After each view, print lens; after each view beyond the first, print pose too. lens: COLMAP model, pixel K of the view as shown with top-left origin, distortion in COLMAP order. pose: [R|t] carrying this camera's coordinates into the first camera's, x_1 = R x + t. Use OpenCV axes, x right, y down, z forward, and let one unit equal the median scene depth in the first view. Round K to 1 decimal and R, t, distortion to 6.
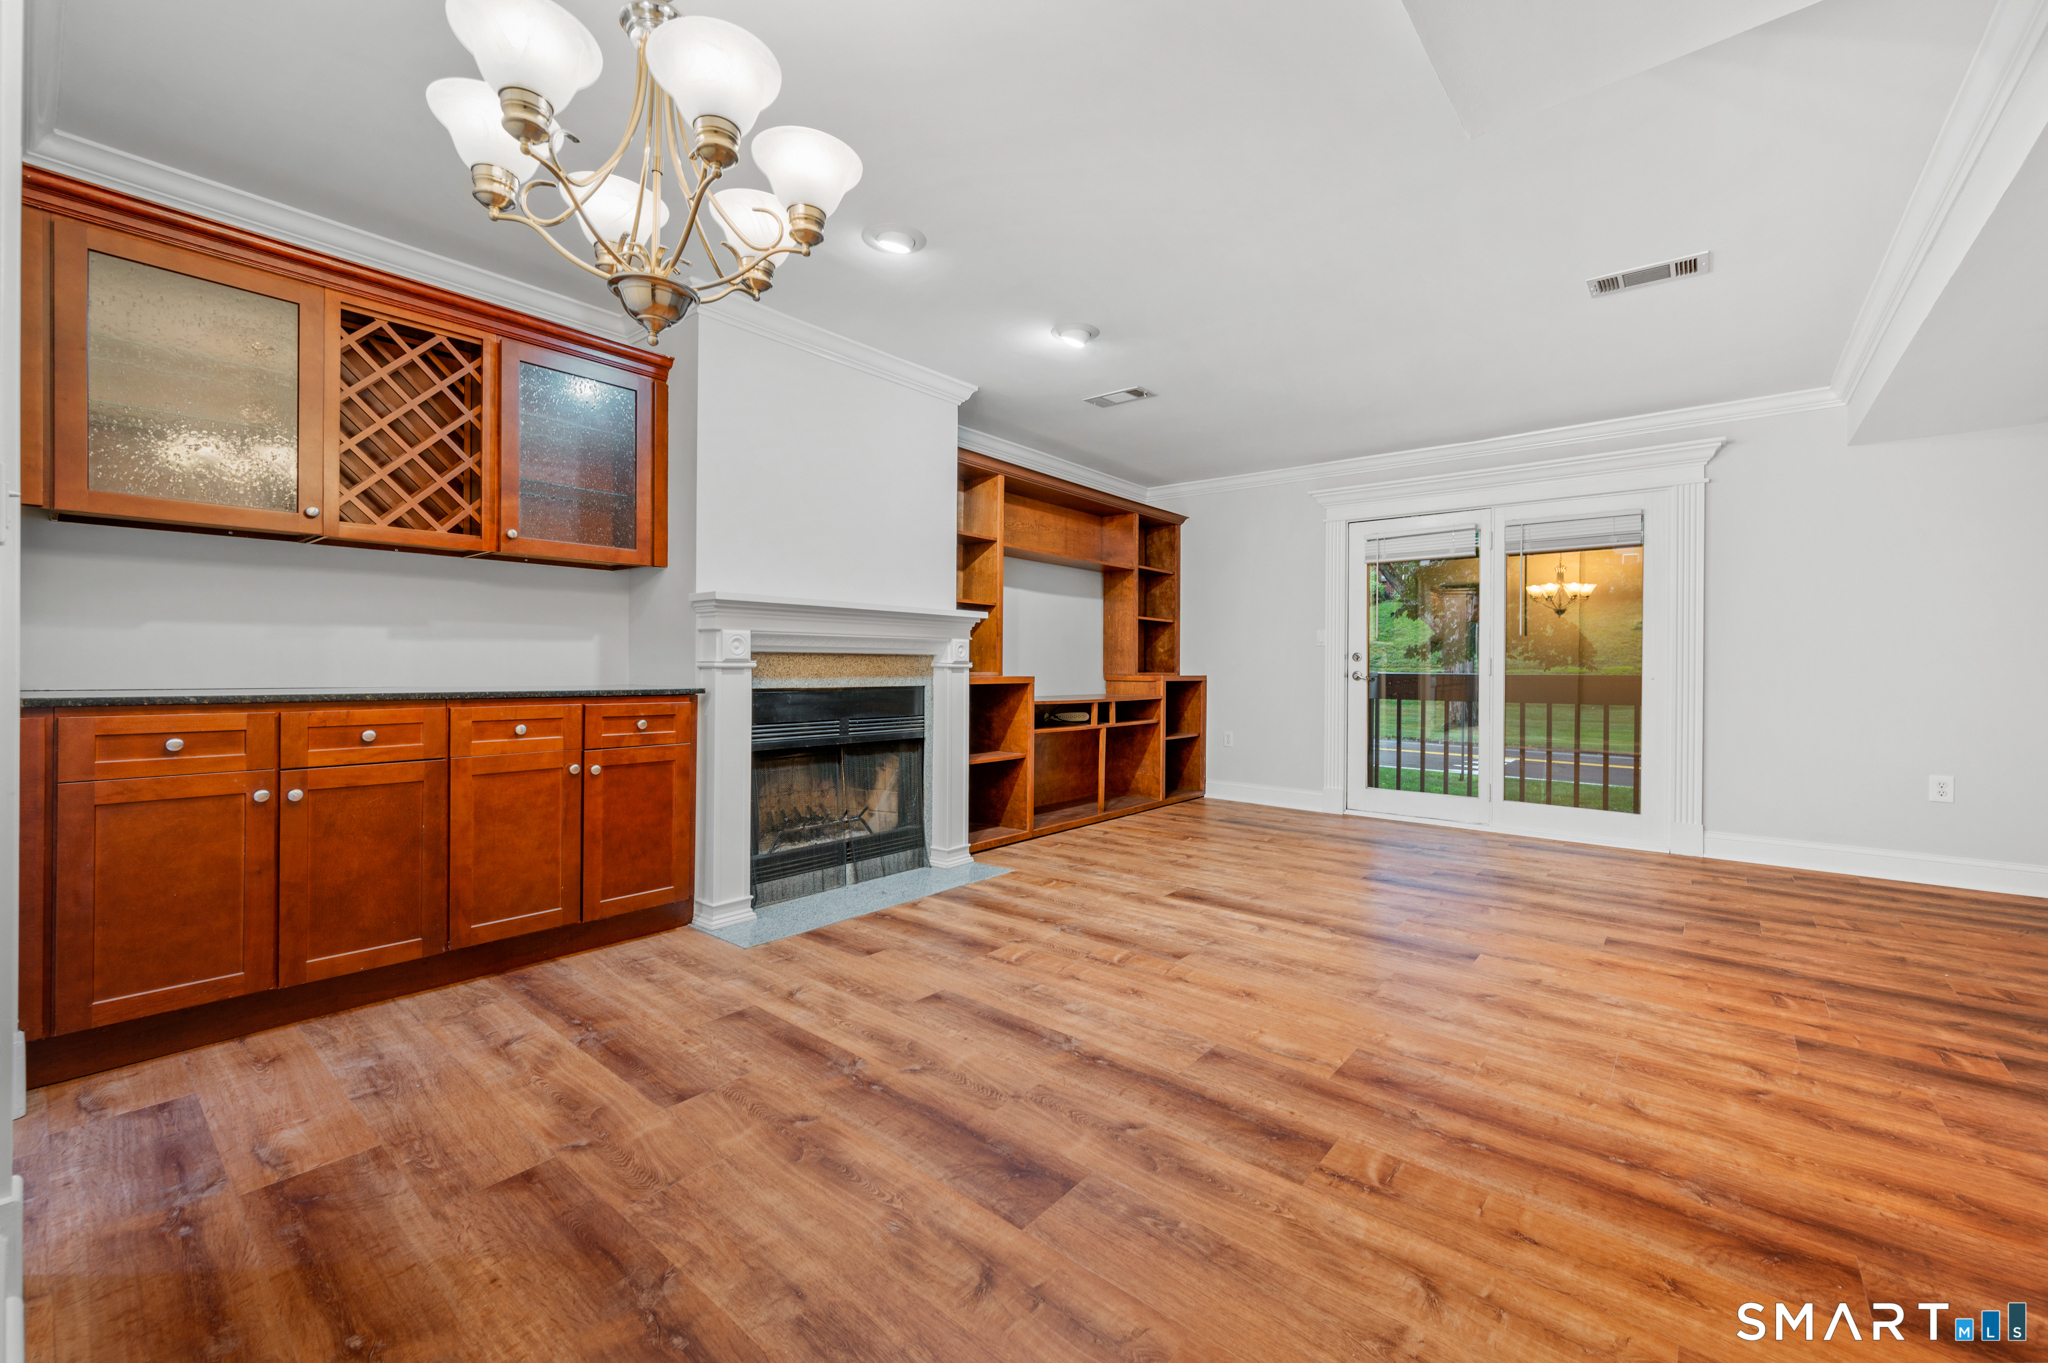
lens RADIAL K [[835.5, 0, 1063.0], [0, 835.5, 672.4], [0, 0, 1]] dist [0.000744, -0.000162]
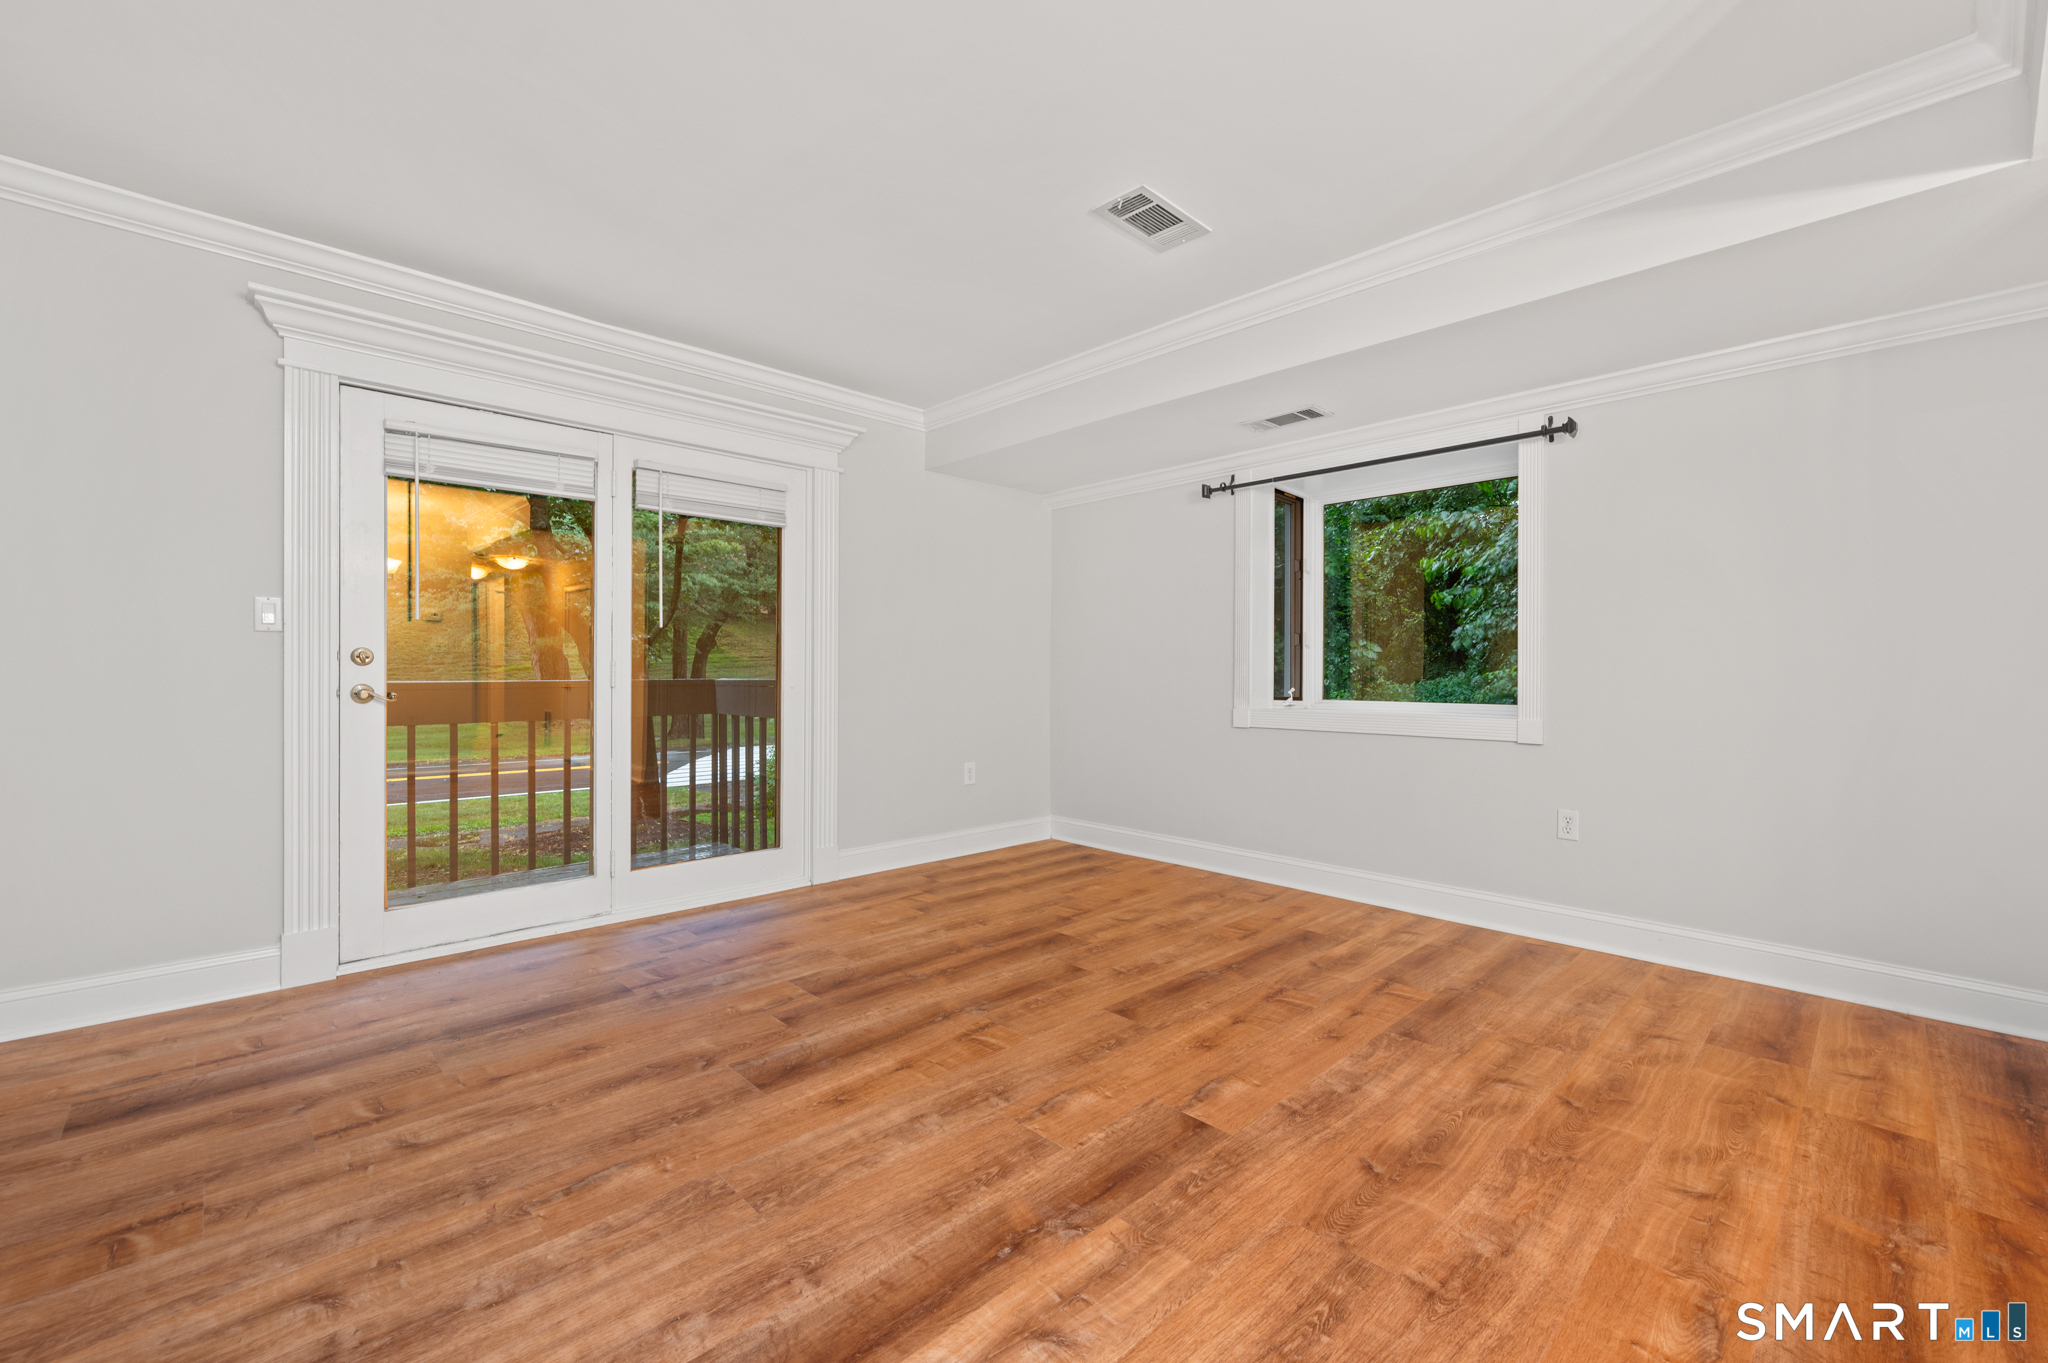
lens RADIAL K [[835.5, 0, 1026.7], [0, 835.5, 678.7], [0, 0, 1]] dist [0.000744, -0.000162]
pose [[0.143323, -0.015317, 0.989557, -0.176124], [0.006702, 0.999872, 0.014506, -0.019505], [-0.989653, 0.004553, 0.143407, 1.053802]]
